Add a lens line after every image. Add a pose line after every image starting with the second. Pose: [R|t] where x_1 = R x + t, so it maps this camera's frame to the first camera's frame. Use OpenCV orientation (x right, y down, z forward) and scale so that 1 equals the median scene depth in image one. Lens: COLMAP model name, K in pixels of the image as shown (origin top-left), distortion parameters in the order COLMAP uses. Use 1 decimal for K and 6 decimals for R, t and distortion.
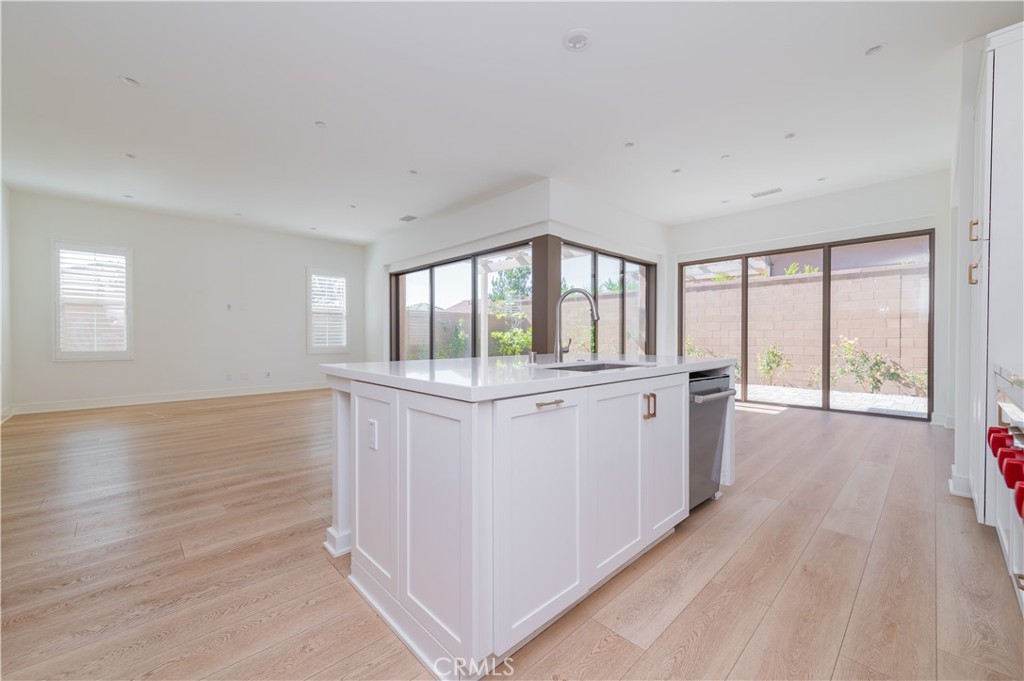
lens RADIAL K [[404.6, 0, 514.7], [0, 404.6, 342.1], [0, 0, 1]] dist [0.004987, -0.000543]
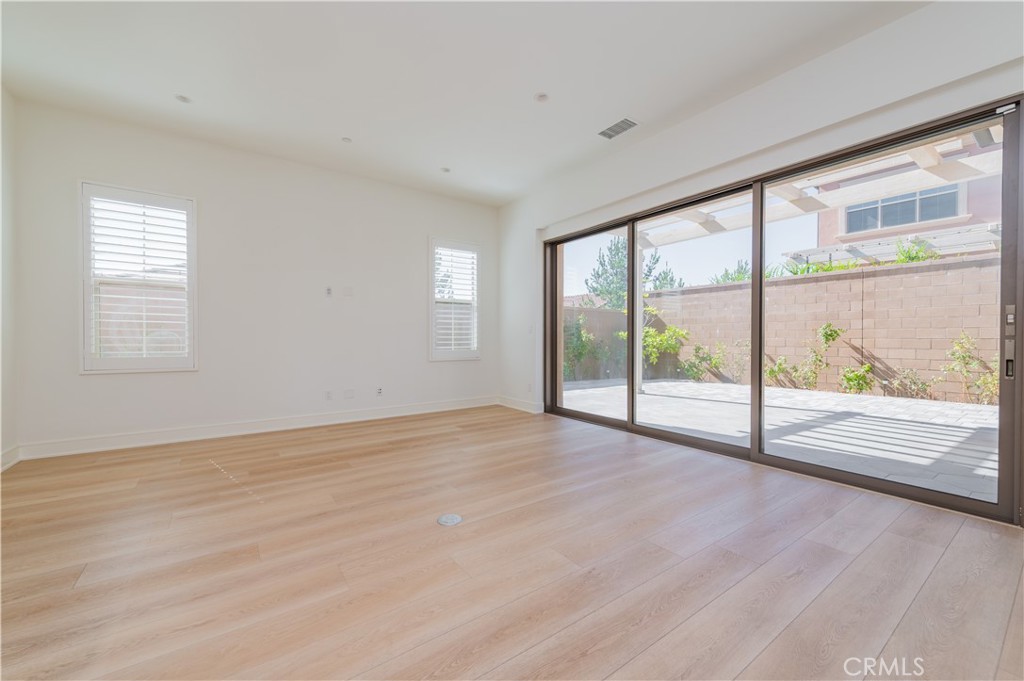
lens RADIAL K [[404.6, 0, 506.2], [0, 404.6, 346.8], [0, 0, 1]] dist [0.004987, -0.000543]
pose [[0.988186, 0.003083, -0.153228, -0.265438], [-0.002088, 0.999976, 0.006656, 0.000179], [0.153245, -0.006257, 0.988168, 0.326111]]
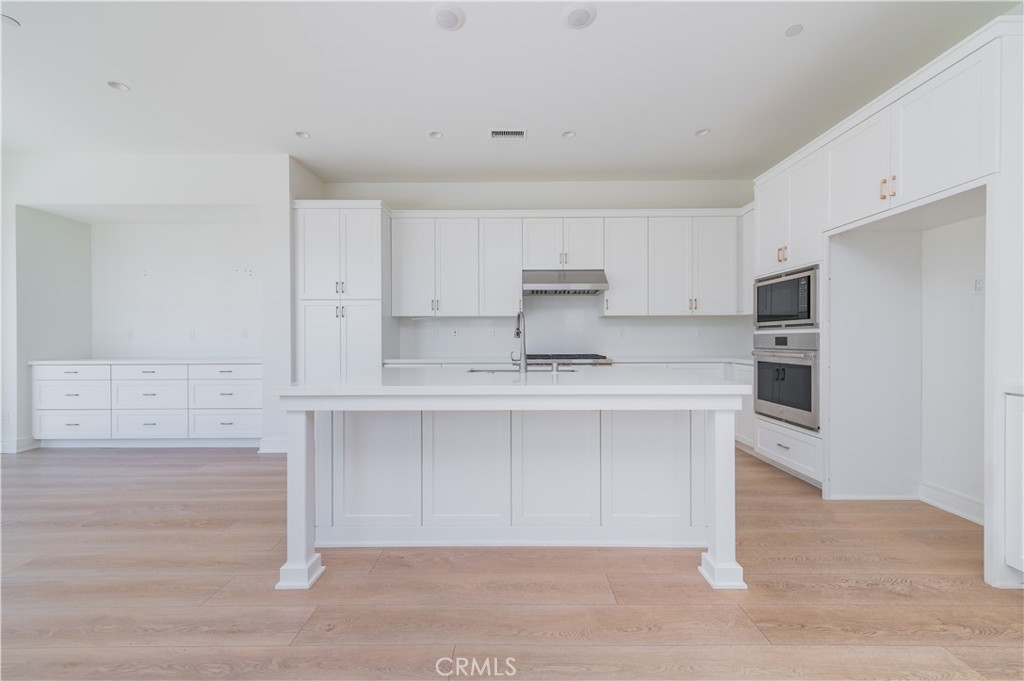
lens RADIAL K [[404.6, 0, 514.6], [0, 404.6, 340.8], [0, 0, 1]] dist [0.004987, -0.000543]
pose [[-0.725459, 0.001459, 0.688264, -0.182066], [0.013733, 0.999829, 0.012355, -0.014661], [-0.688129, 0.018415, -0.725355, 0.504925]]
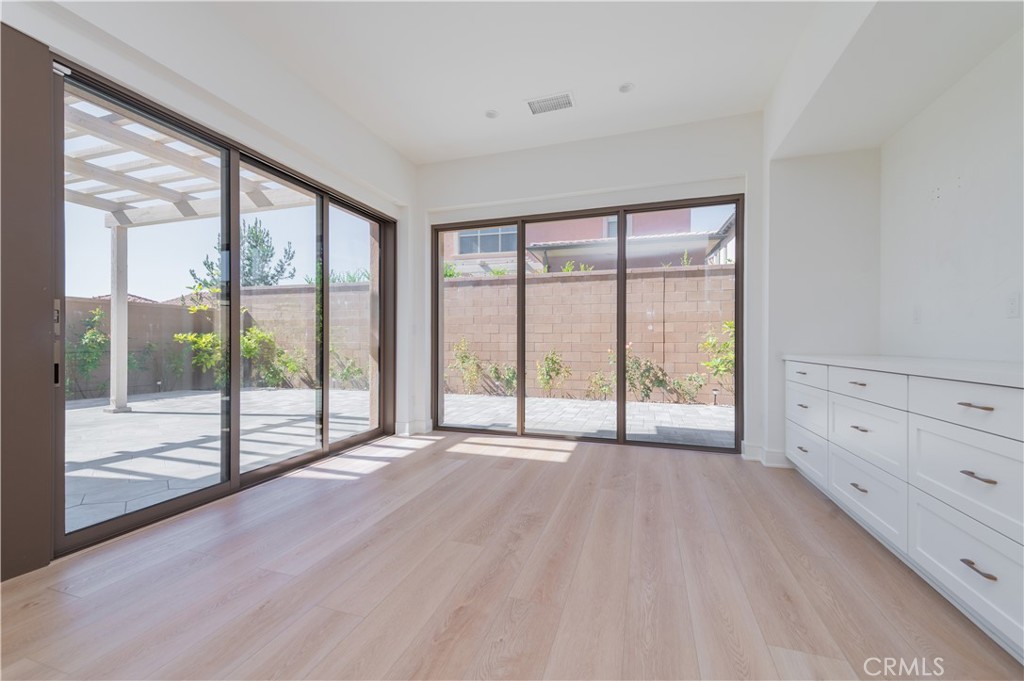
lens RADIAL K [[404.6, 0, 515.5], [0, 404.6, 341.5], [0, 0, 1]] dist [0.004987, -0.000543]
pose [[0.882292, 0.002799, 0.470694, 0.191266], [0.004656, 0.999881, -0.014674, 0.000182], [-0.470679, 0.015138, 0.882174, 0.324702]]
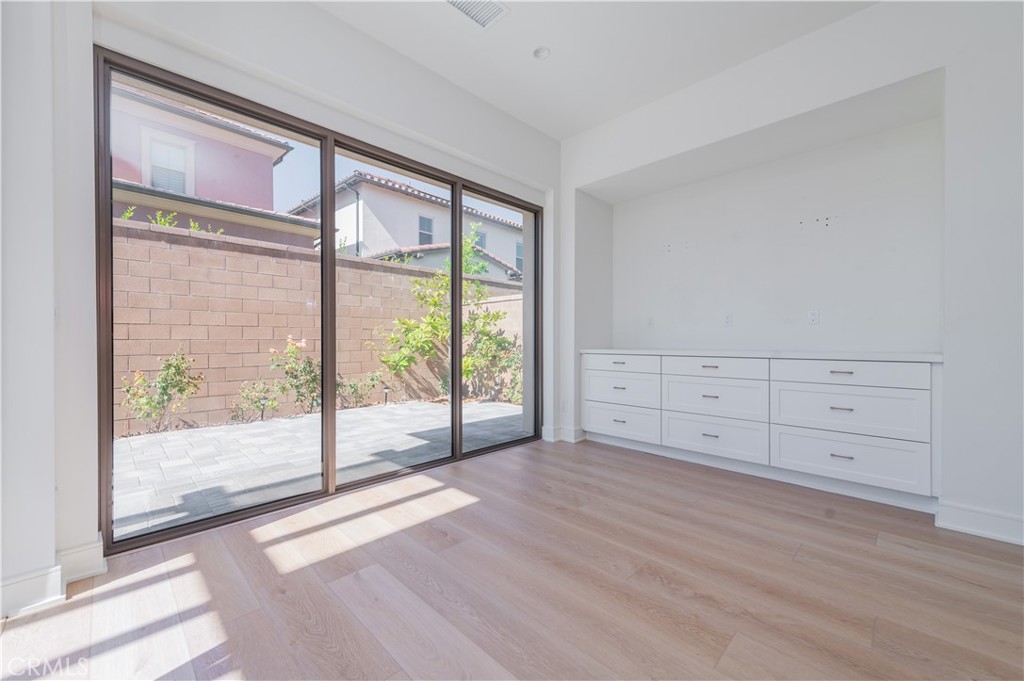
lens RADIAL K [[404.6, 0, 510.8], [0, 404.6, 344.2], [0, 0, 1]] dist [0.004987, -0.000543]
pose [[-0.019391, -0.009309, 0.999769, 0.122687], [0.014475, 0.999849, 0.009591, -0.003490], [-0.999707, 0.014658, -0.019254, 0.650325]]
